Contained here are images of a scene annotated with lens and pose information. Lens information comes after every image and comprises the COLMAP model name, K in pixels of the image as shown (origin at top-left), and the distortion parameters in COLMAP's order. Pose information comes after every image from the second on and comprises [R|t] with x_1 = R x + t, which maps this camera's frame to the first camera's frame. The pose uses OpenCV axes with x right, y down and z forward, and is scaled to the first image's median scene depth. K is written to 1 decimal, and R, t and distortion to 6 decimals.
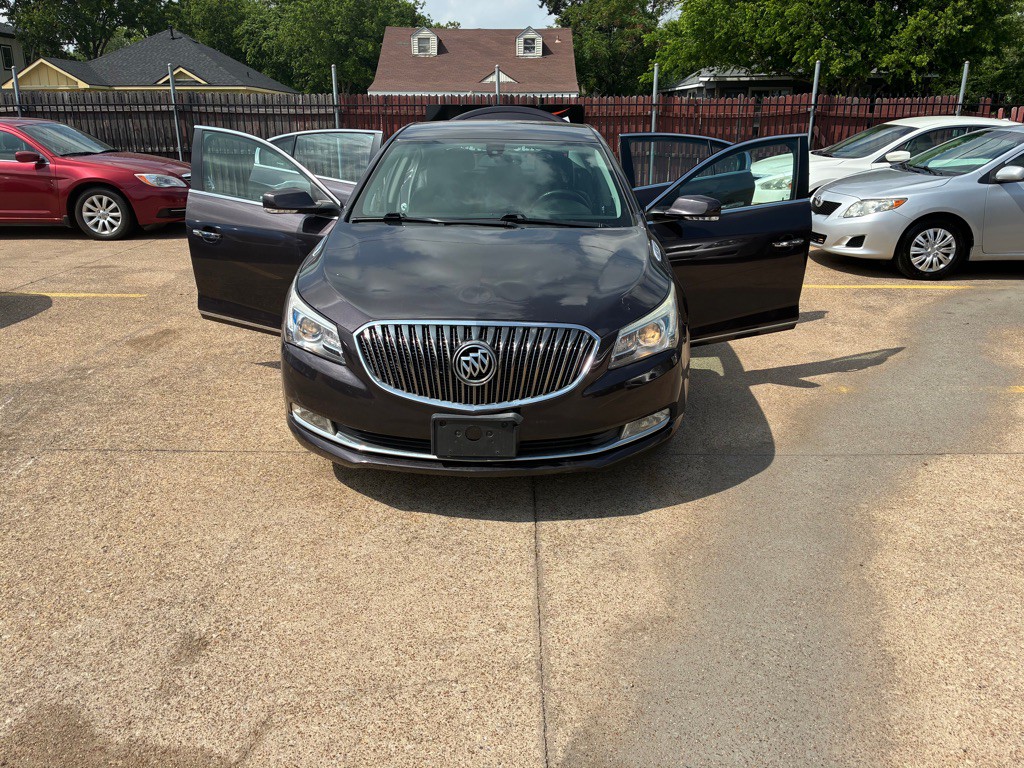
lens RADIAL K [[774.1, 0, 514.8], [0, 774.1, 378.9], [0, 0, 1]] dist [0.051049, -0.074978]
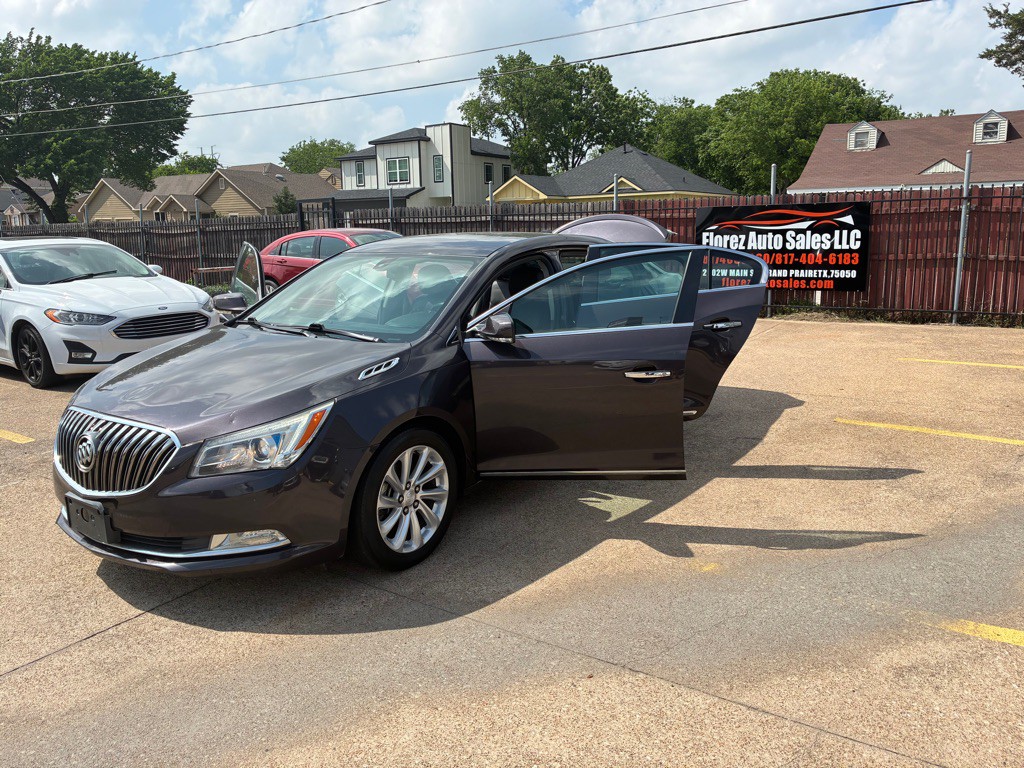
lens RADIAL K [[774.1, 0, 520.1], [0, 774.1, 382.3], [0, 0, 1]] dist [0.051049, -0.074978]
pose [[0.831185, 0.091888, -0.548350, 0.753757], [-0.152753, 0.986037, -0.066310, -0.098173], [0.534601, 0.138878, 0.833616, 0.257239]]
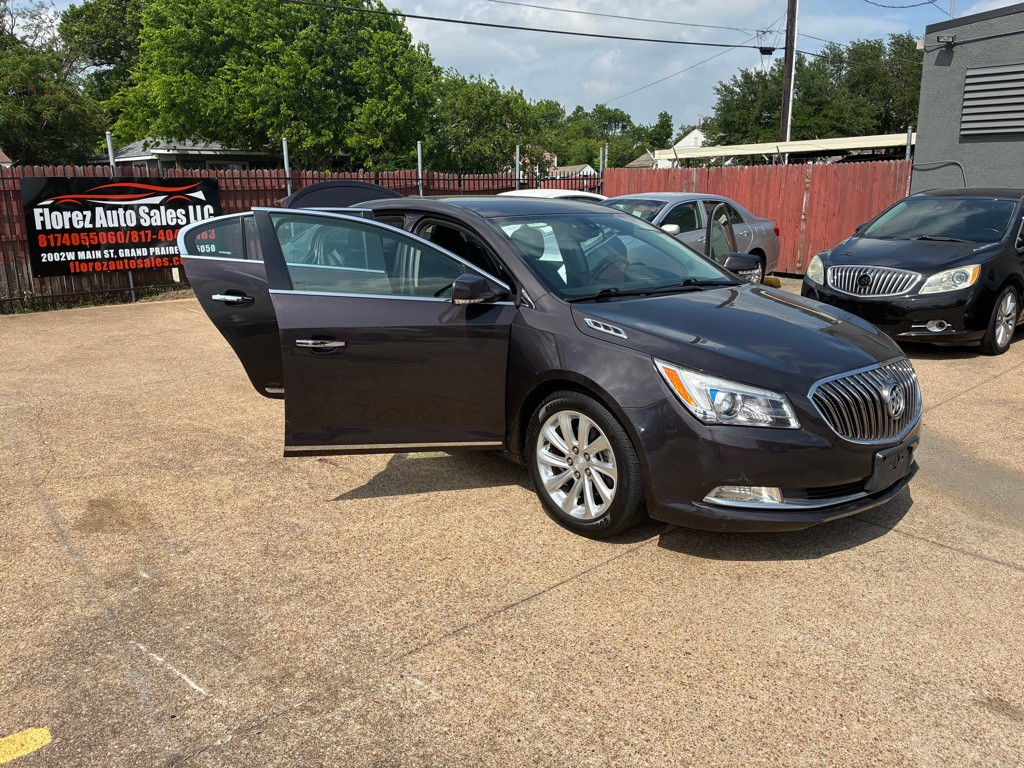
lens RADIAL K [[774.1, 0, 515.4], [0, 774.1, 381.1], [0, 0, 1]] dist [0.051049, -0.074978]
pose [[0.741321, -0.166708, 0.650116, -0.834797], [0.220148, 0.975466, -0.000896, -0.116406], [-0.634017, 0.143786, 0.759834, 0.328689]]
